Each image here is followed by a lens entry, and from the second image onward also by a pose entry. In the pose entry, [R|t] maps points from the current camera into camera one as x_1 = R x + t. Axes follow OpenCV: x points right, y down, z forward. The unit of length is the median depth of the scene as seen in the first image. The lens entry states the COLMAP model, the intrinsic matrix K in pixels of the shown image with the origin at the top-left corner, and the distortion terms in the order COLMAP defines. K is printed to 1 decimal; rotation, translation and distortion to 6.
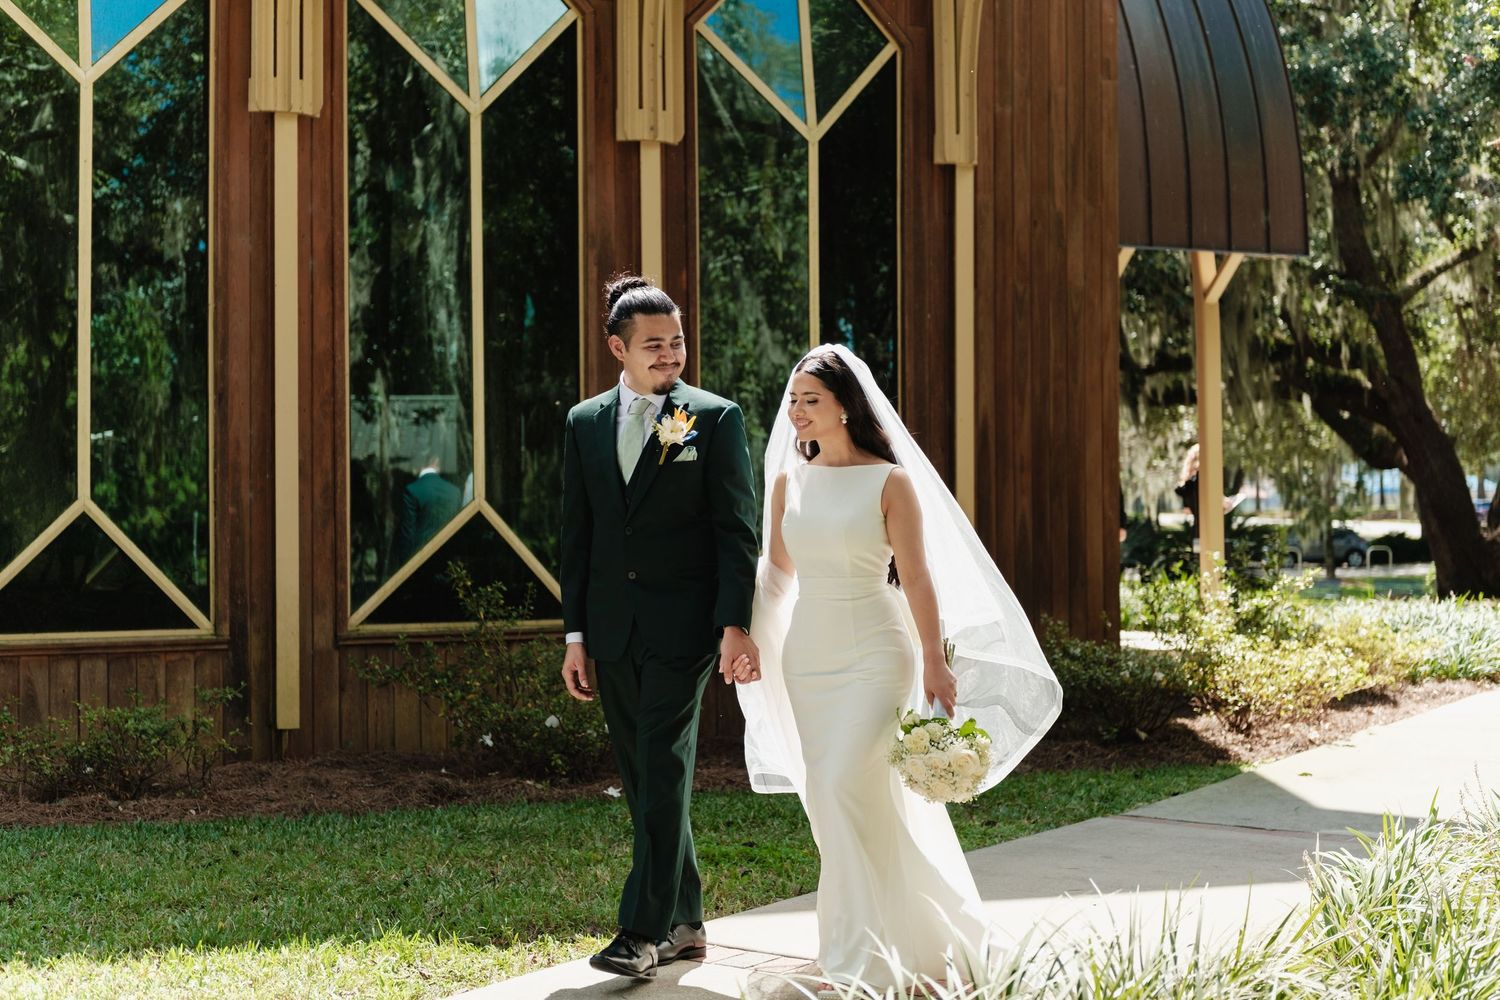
lens RADIAL K [[1988.4, 0, 750.2], [0, 1988.4, 499.0], [0, 0, 1]] dist [-0.050235, 0.000000]
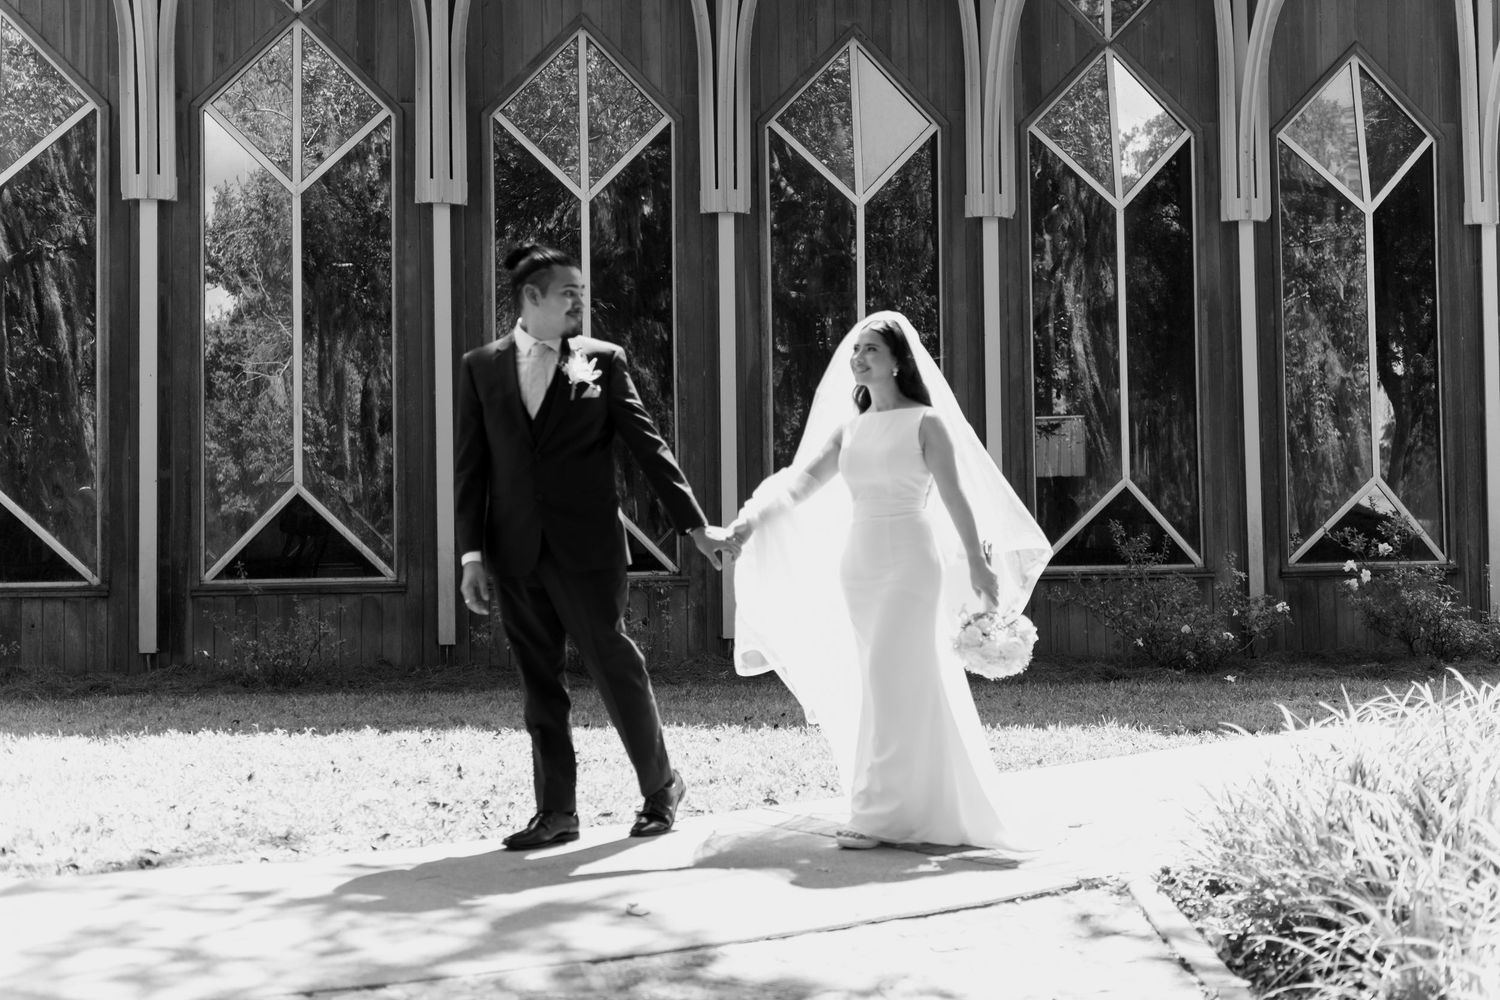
lens RADIAL K [[1696.4, 0, 750.9], [0, 1696.4, 471.3], [0, 0, 1]] dist [-0.040753, 0.000000]
pose [[0.948845, -0.015393, -0.315367, -0.008707], [0.009195, 0.999734, -0.021132, 0.017314], [0.315609, 0.017151, 0.948734, -0.228036]]
